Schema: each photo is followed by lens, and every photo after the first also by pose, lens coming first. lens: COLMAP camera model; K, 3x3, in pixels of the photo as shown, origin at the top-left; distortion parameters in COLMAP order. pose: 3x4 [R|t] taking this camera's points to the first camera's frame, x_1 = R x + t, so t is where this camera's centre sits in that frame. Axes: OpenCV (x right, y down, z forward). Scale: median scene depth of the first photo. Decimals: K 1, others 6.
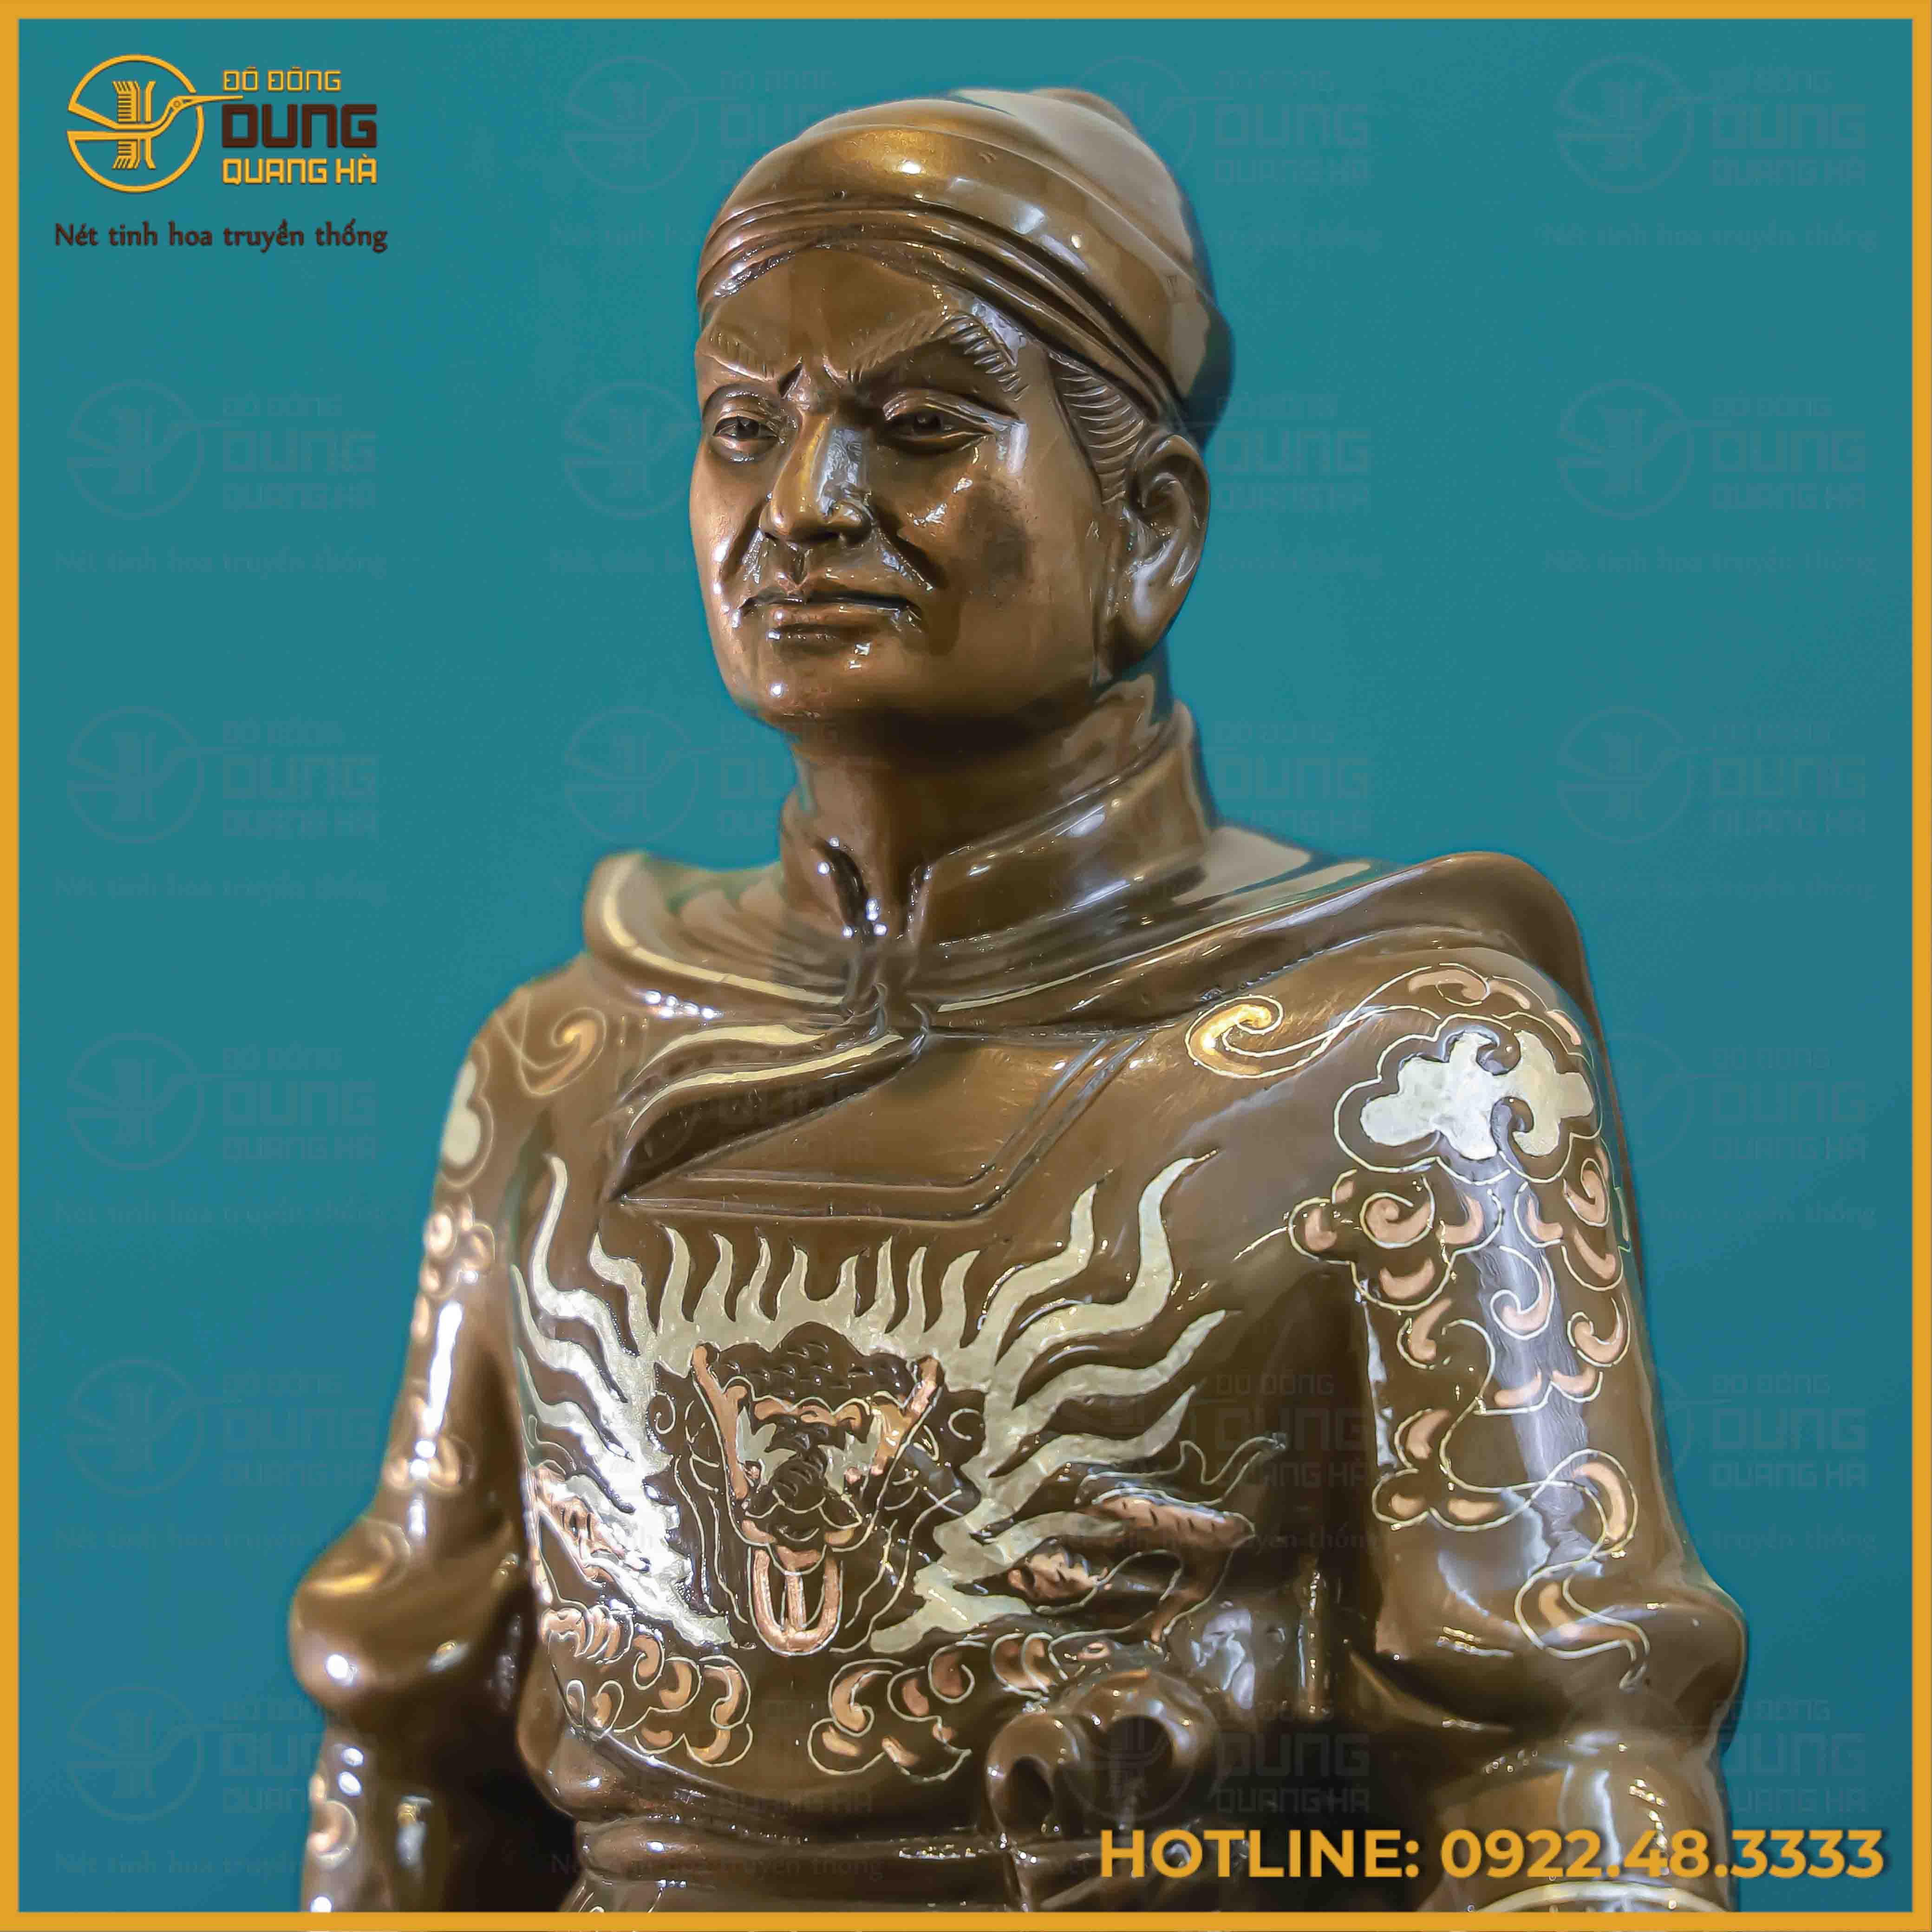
lens RADIAL K [[7946.3, 0, 966.0], [0, 7946.3, 966.0], [0, 0, 1]] dist [0.355374, 2.948466]
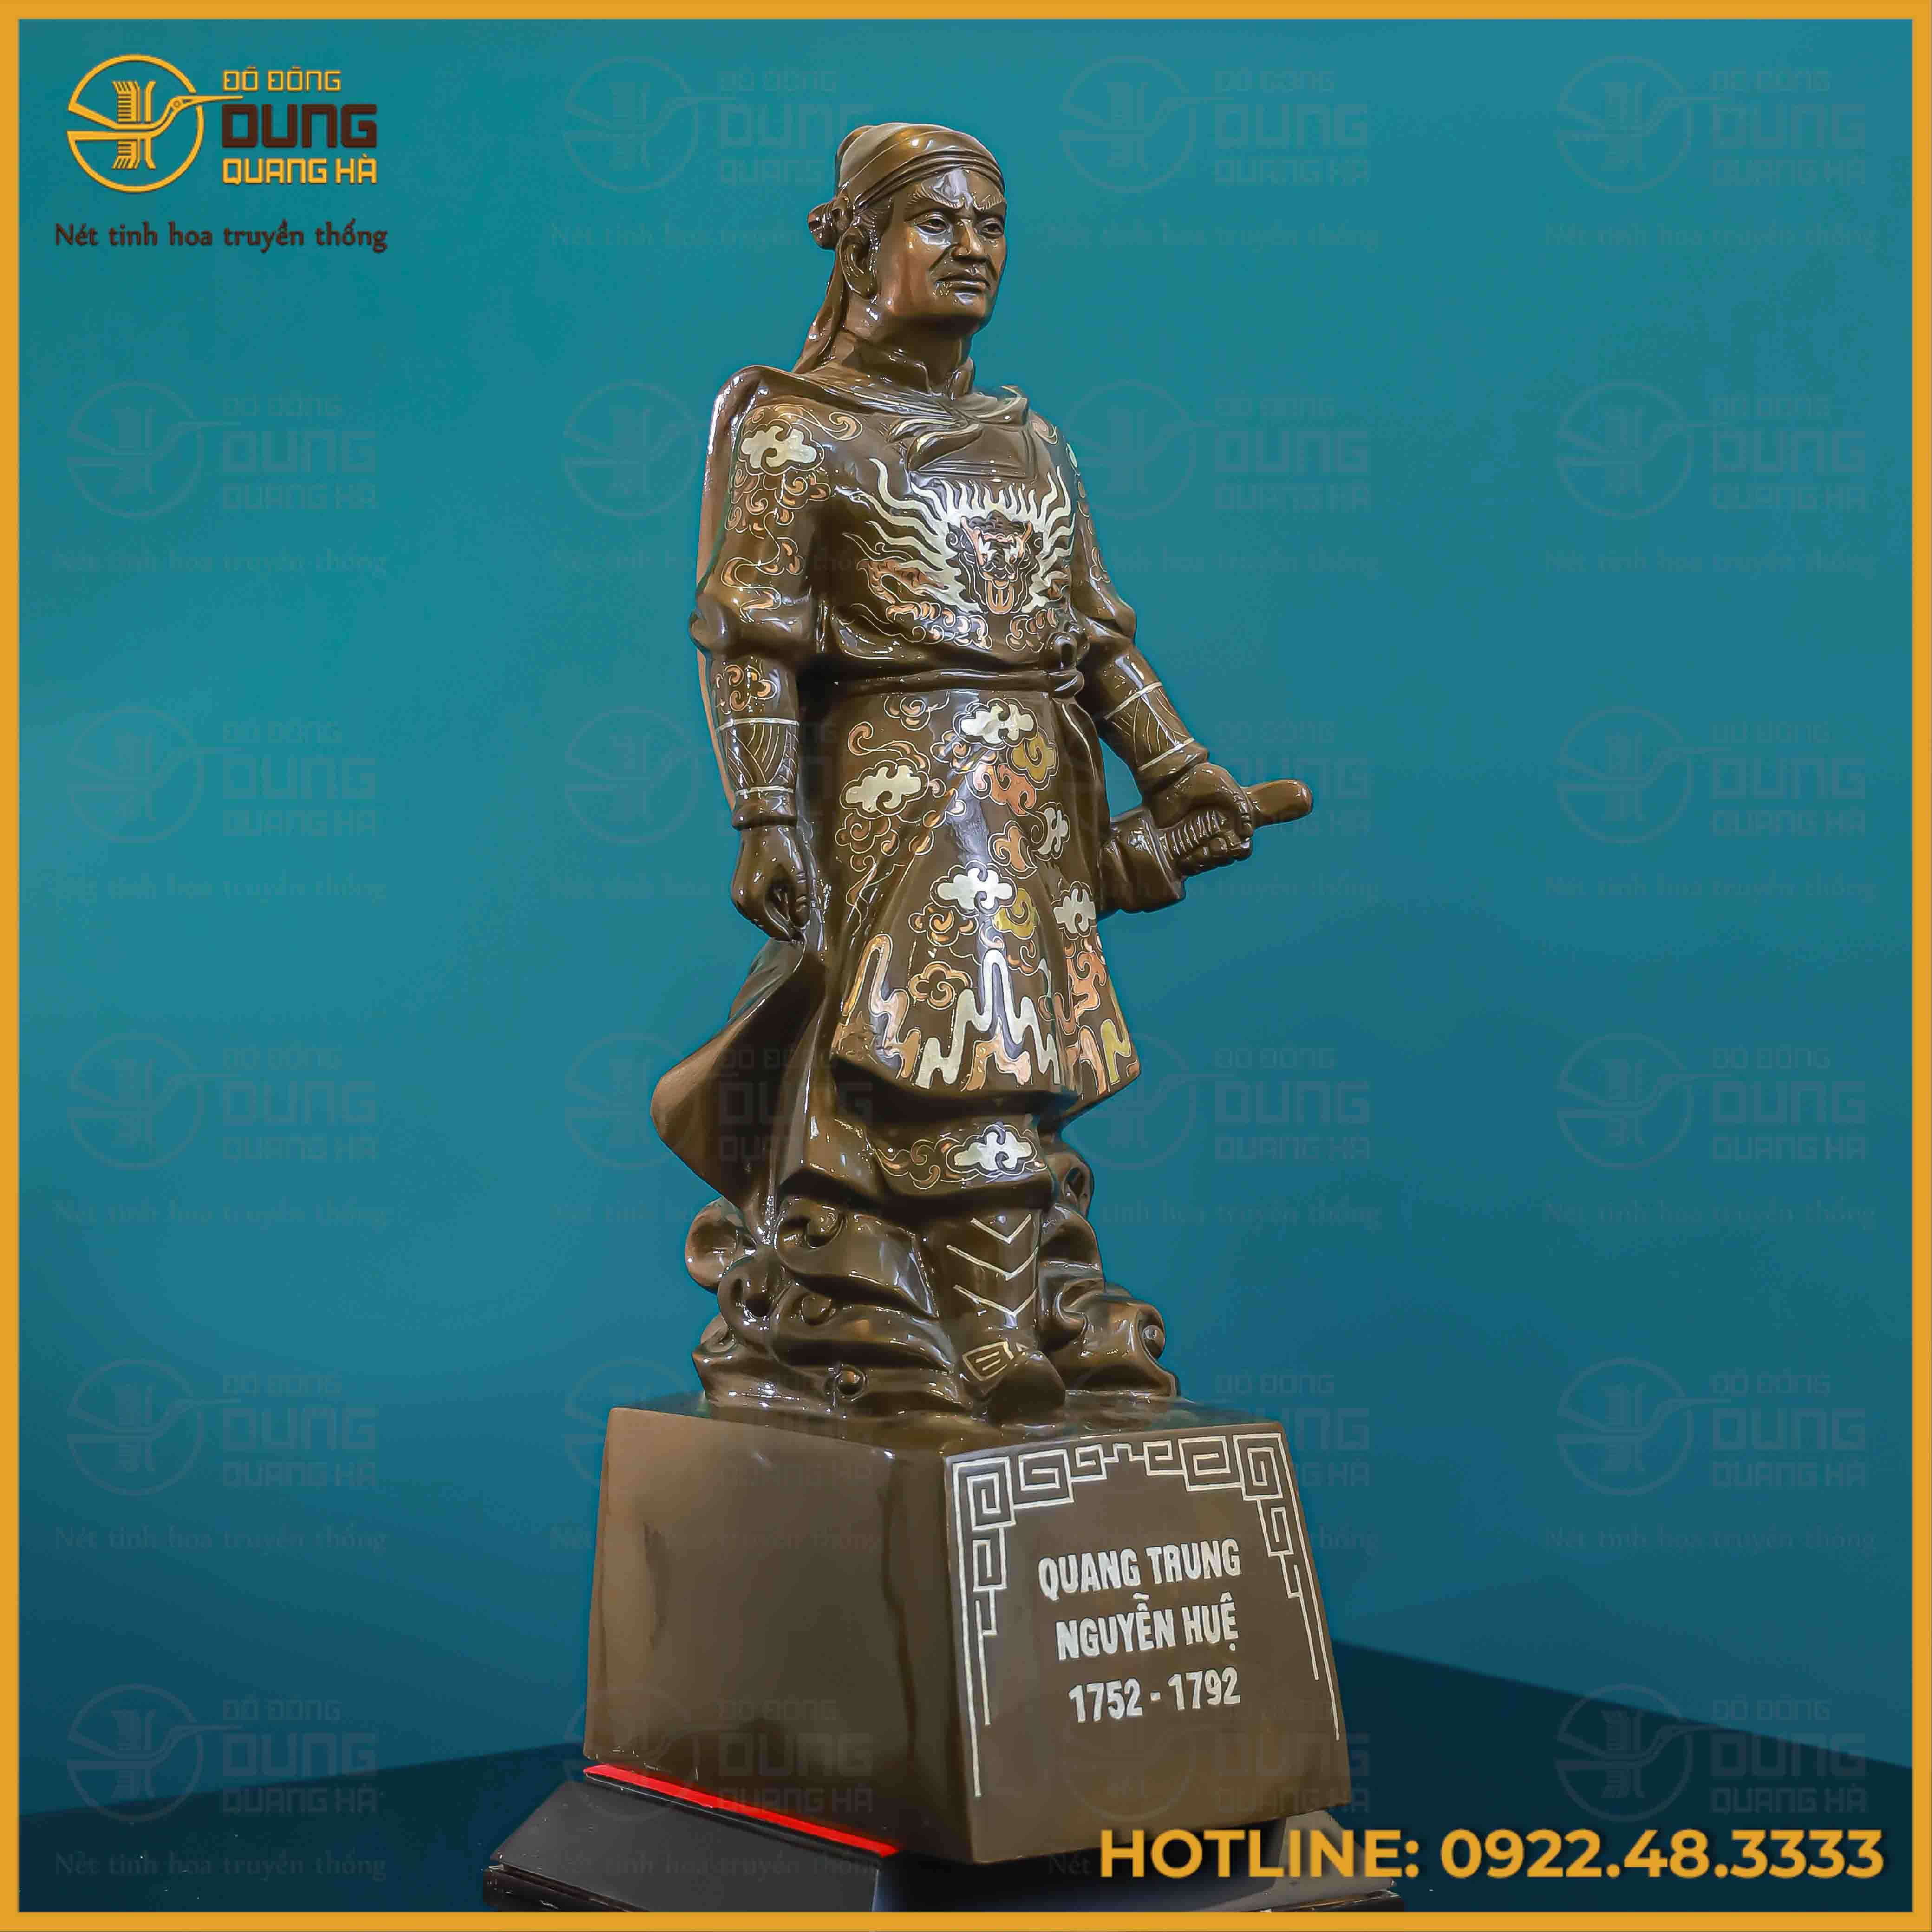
lens RADIAL K [[4721.8, 0, 966.0], [0, 4721.8, 966.0], [0, 0, 1]] dist [0.178042, 0.732316]
pose [[0.397606, -0.017228, 0.917394, -1.752897], [0.021951, 0.999716, 0.009260, 0.208367], [-0.917294, 0.016456, 0.397872, 0.265036]]
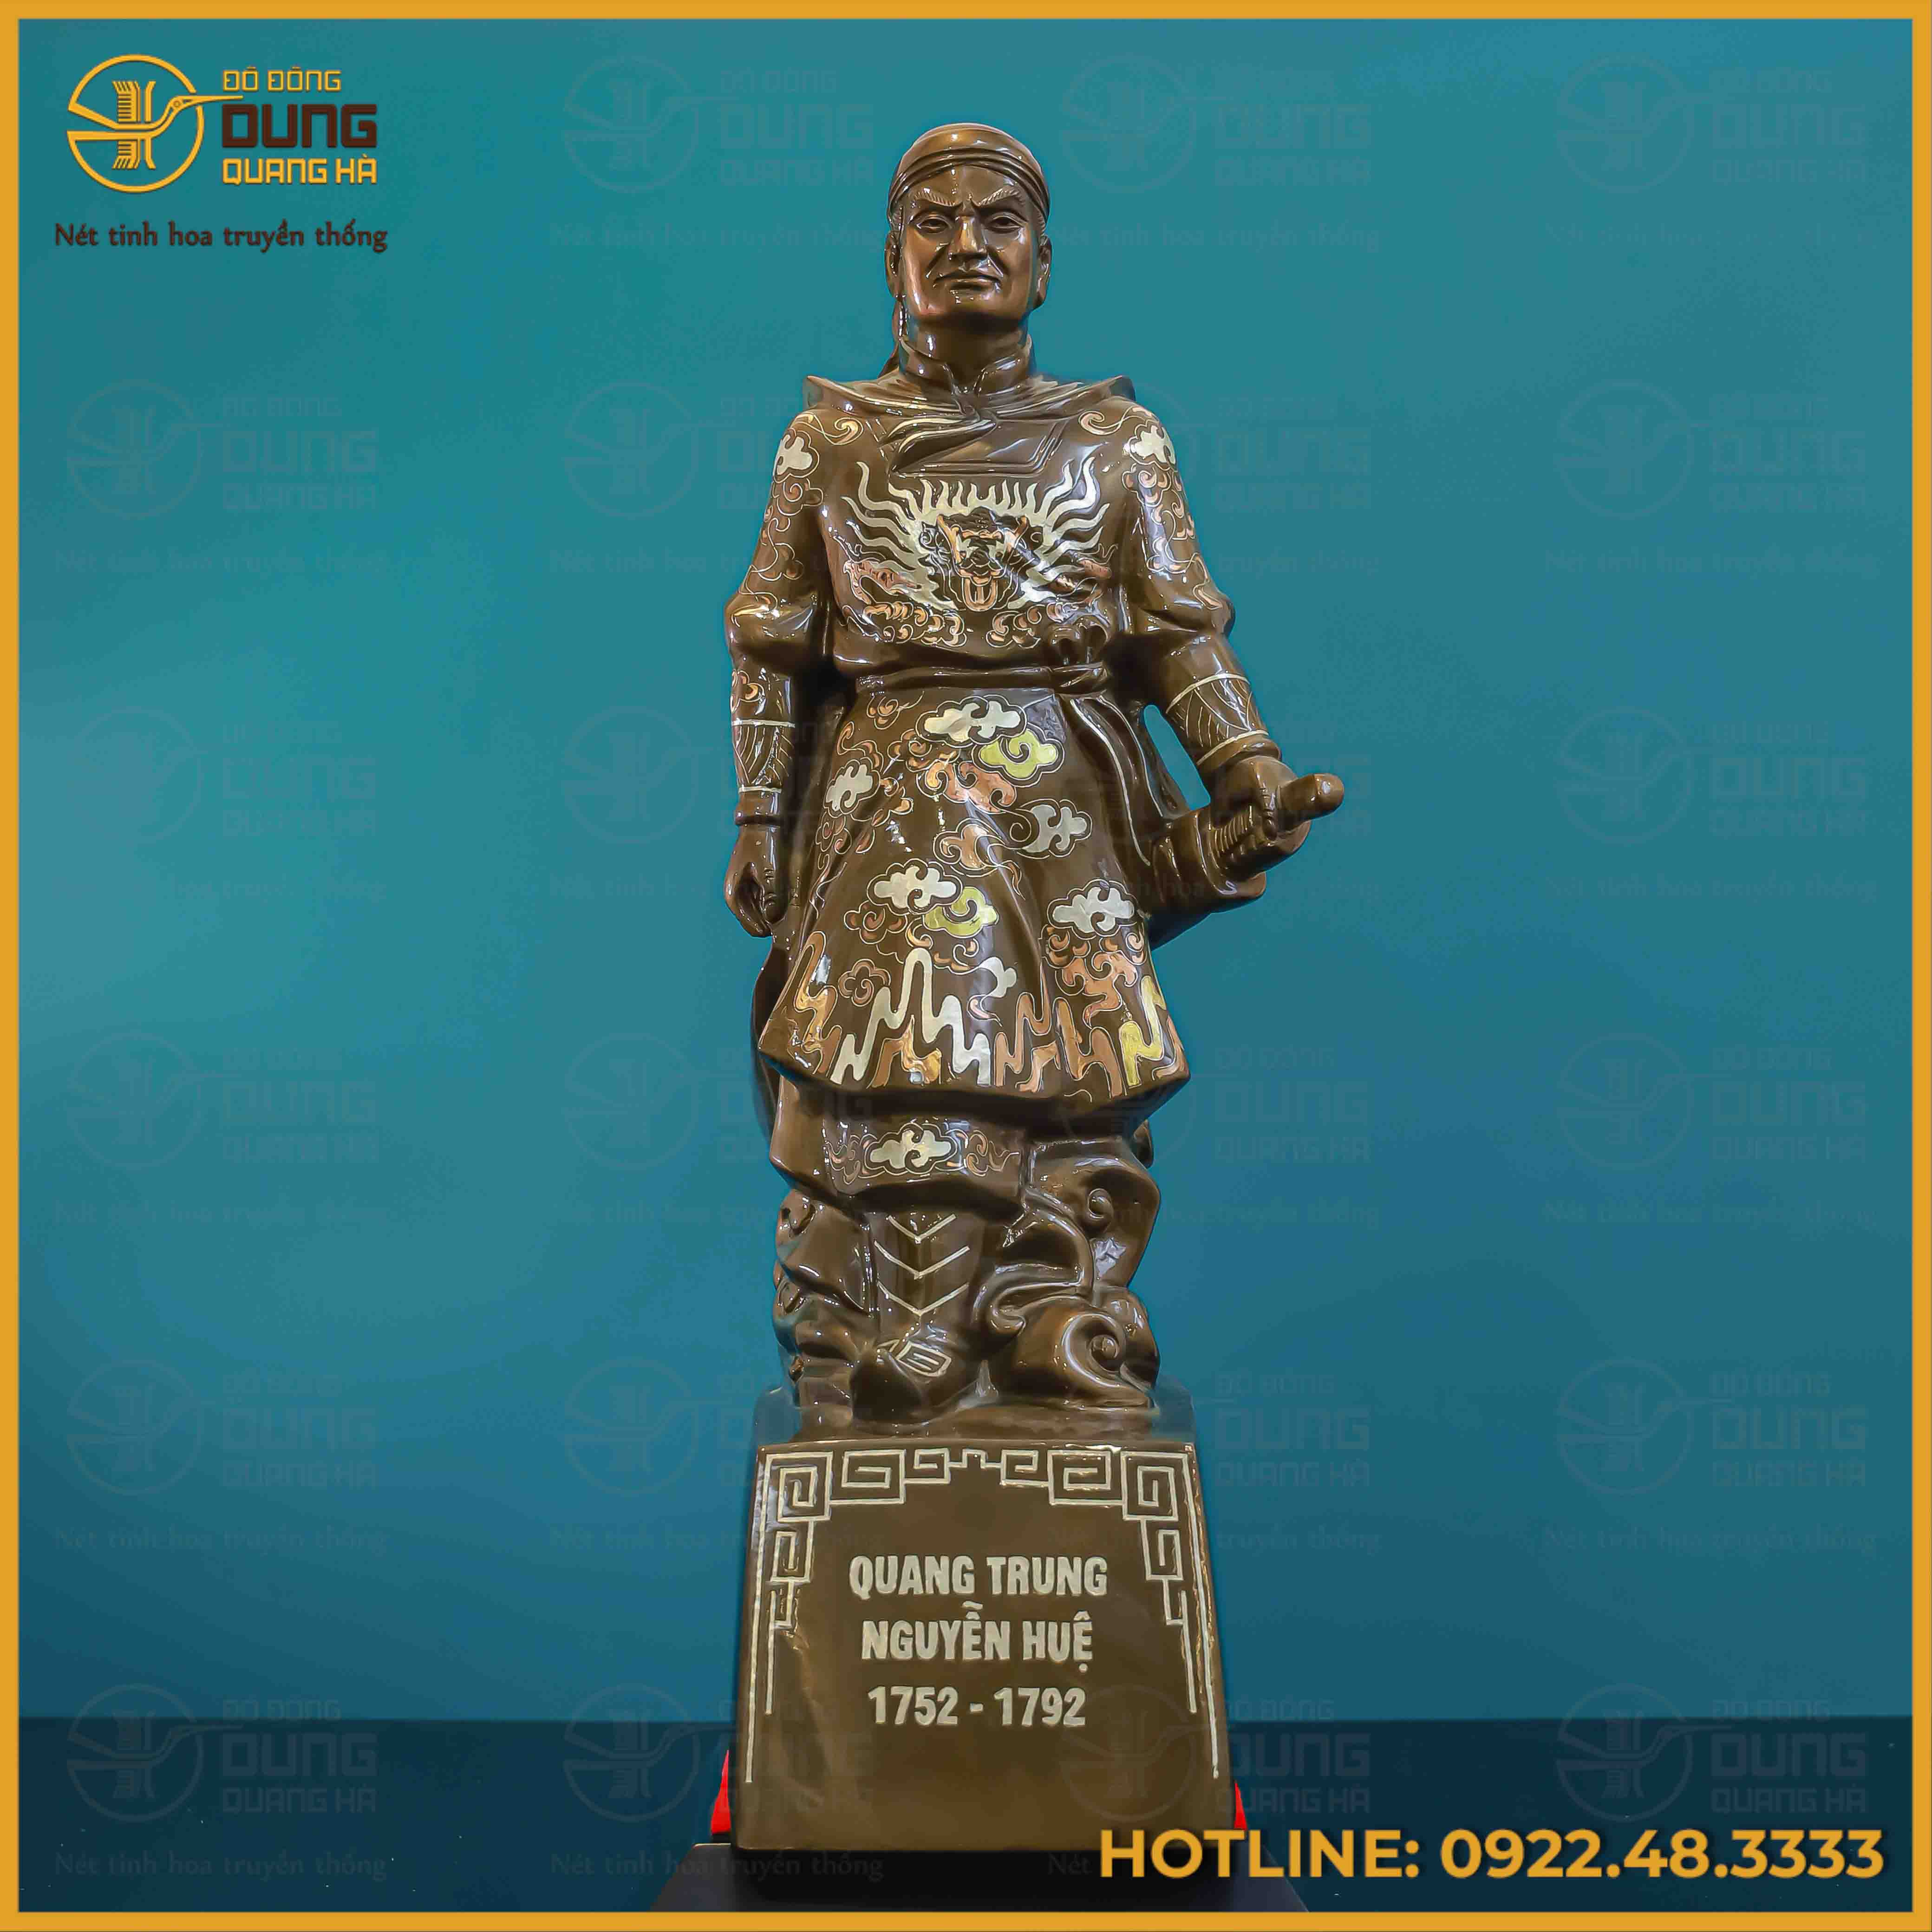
lens RADIAL K [[4721.8, 0, 966.0], [0, 4721.8, 966.0], [0, 0, 1]] dist [0.178042, 0.732316]
pose [[0.867247, -0.009678, 0.497785, -0.958357], [0.010204, 0.999947, 0.001663, 0.223498], [-0.497774, 0.003637, 0.867299, -0.620624]]
